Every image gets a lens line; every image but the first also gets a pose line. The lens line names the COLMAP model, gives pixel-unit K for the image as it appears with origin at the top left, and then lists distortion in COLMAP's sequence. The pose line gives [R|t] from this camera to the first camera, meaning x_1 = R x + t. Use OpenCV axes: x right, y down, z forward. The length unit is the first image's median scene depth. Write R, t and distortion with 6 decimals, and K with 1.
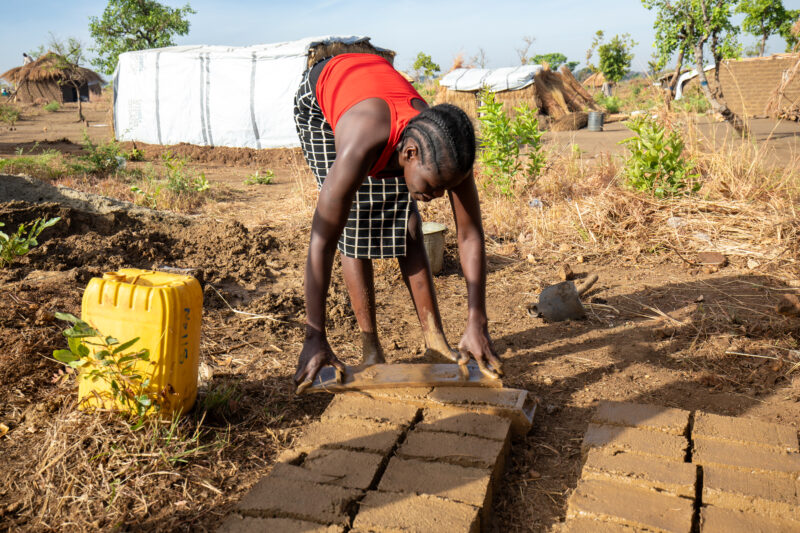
lens RADIAL K [[754.2, 0, 400.7], [0, 754.2, 271.7], [0, 0, 1]] dist [0.043038, 0.000000]
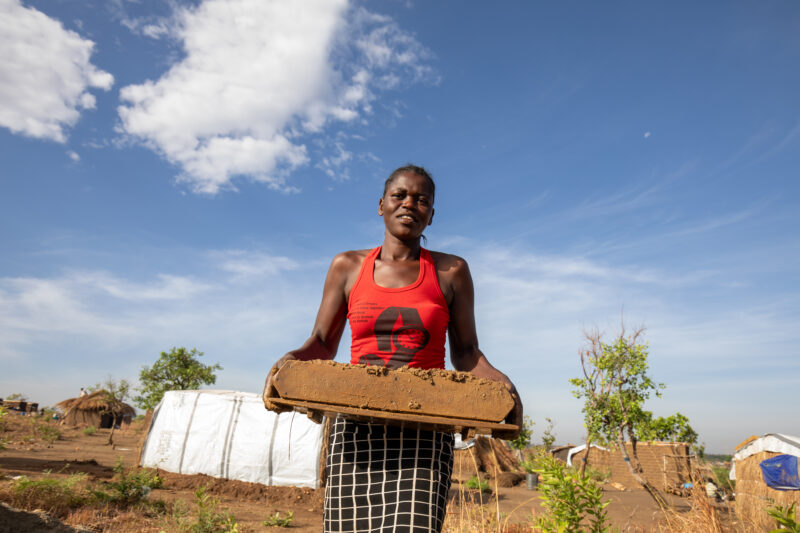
lens RADIAL K [[535.6, 0, 394.2], [0, 535.6, 275.9], [0, 0, 1]] dist [0.000680, 0.006489]
pose [[0.992811, 0.107360, 0.052918, -0.063589], [-0.065172, 0.855704, -0.513345, -0.026787], [-0.100395, 0.506206, 0.856549, 0.123263]]
